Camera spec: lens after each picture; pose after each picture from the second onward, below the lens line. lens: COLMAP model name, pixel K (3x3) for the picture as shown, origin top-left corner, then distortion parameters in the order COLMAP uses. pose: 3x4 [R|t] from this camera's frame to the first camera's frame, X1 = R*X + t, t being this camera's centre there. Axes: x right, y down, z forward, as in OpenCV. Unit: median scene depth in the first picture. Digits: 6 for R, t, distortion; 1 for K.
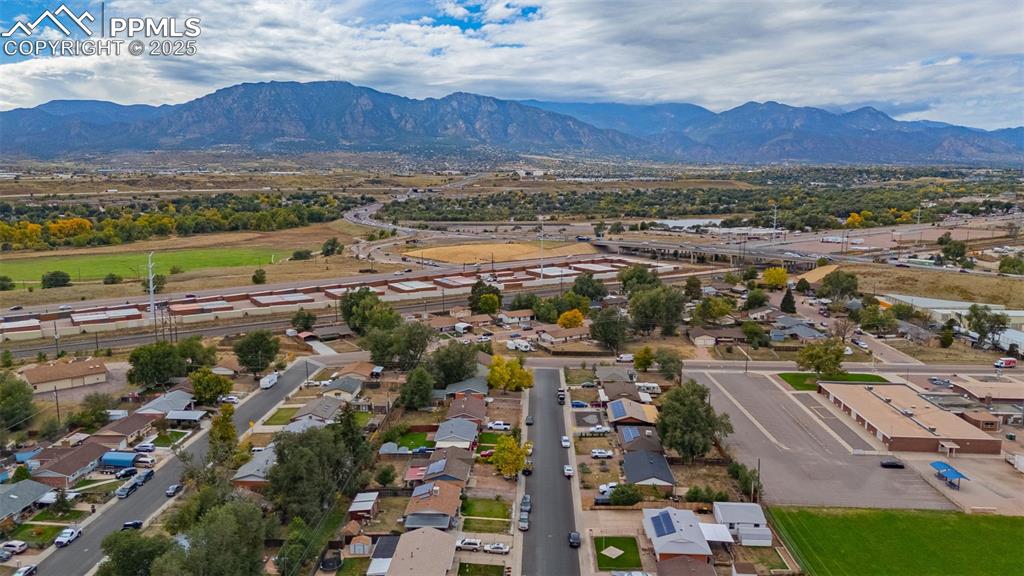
lens RADIAL K [[749.0, 0, 515.3], [0, 749.0, 286.1], [0, 0, 1]] dist [0.105261, -0.083699]
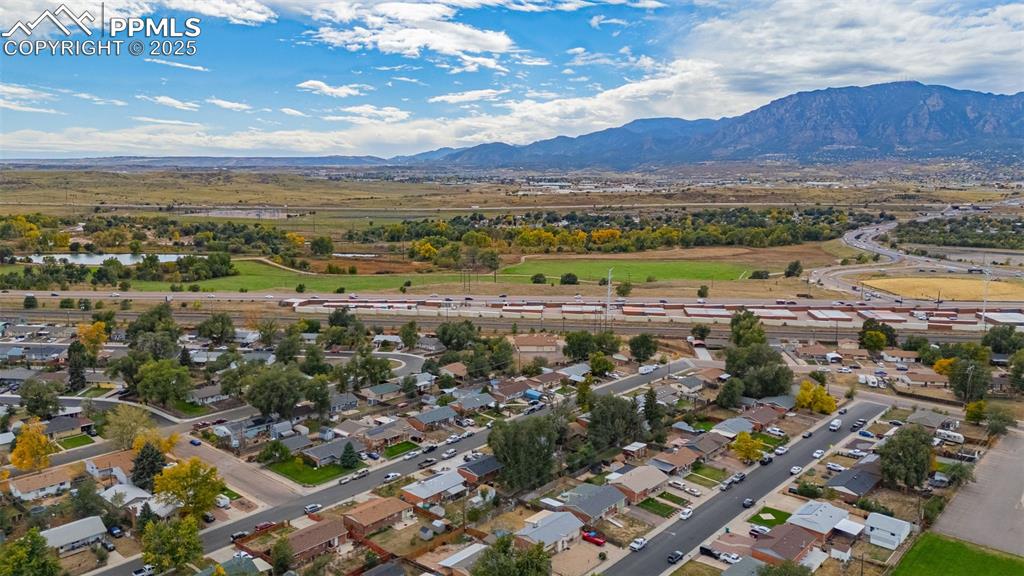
lens RADIAL K [[749.0, 0, 515.3], [0, 749.0, 286.1], [0, 0, 1]] dist [0.105261, -0.083699]
pose [[0.774222, 0.099858, -0.624987, 0.188745], [-0.105833, 0.993998, 0.027713, -0.022966], [0.624003, 0.044688, 0.780143, -0.137423]]
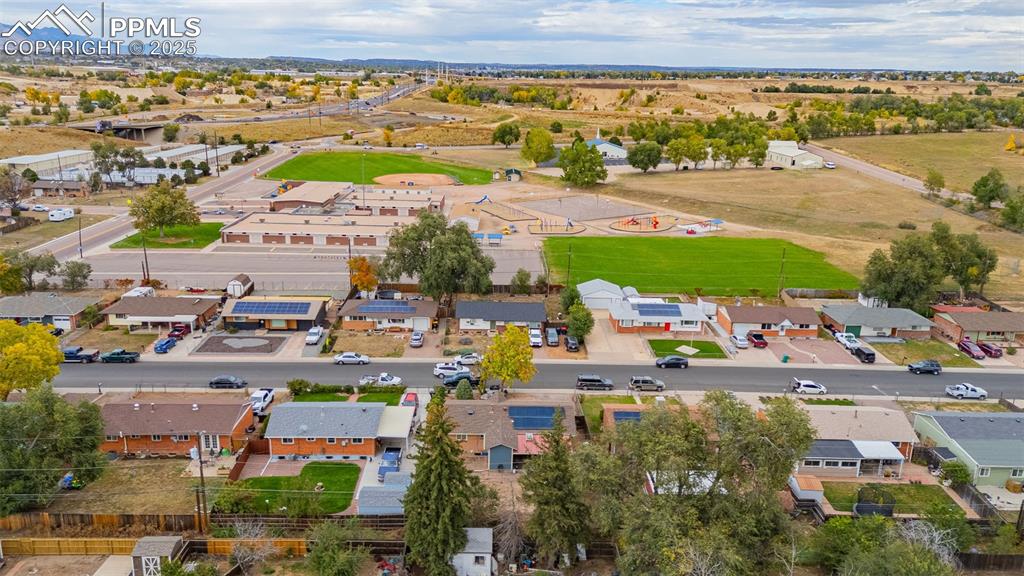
lens RADIAL K [[749.0, 0, 515.3], [0, 749.0, 286.1], [0, 0, 1]] dist [0.105261, -0.083699]
pose [[-0.064349, -0.274630, 0.959394, -0.221068], [0.126681, 0.951361, 0.280827, -0.002748], [-0.989854, 0.139608, -0.026429, 0.372196]]
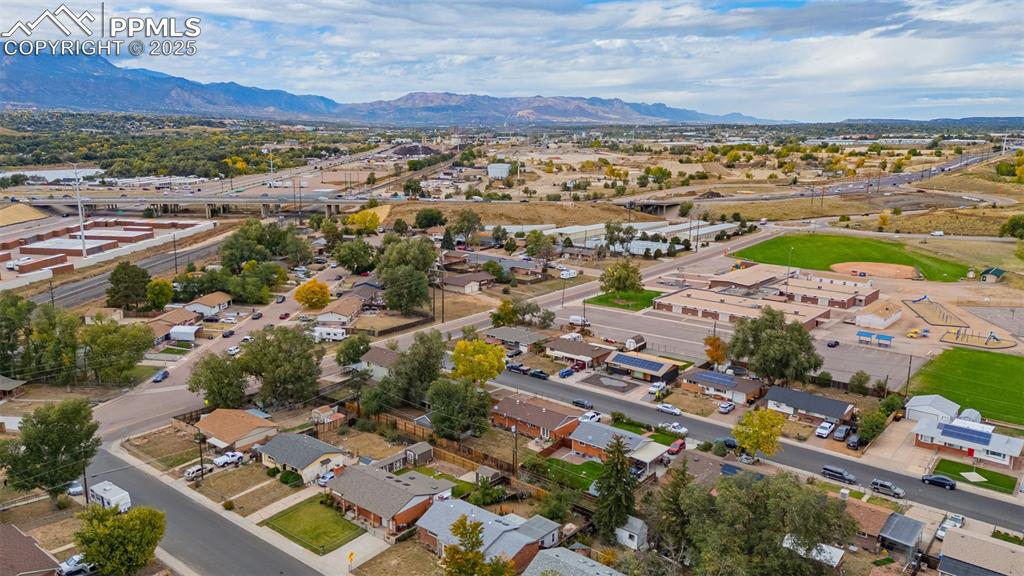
lens RADIAL K [[749.0, 0, 515.3], [0, 749.0, 286.1], [0, 0, 1]] dist [0.105261, -0.083699]
pose [[0.595068, -0.162599, 0.787055, -0.290147], [0.112112, 0.986539, 0.119047, -0.021286], [-0.795818, 0.017397, 0.605287, 0.264451]]
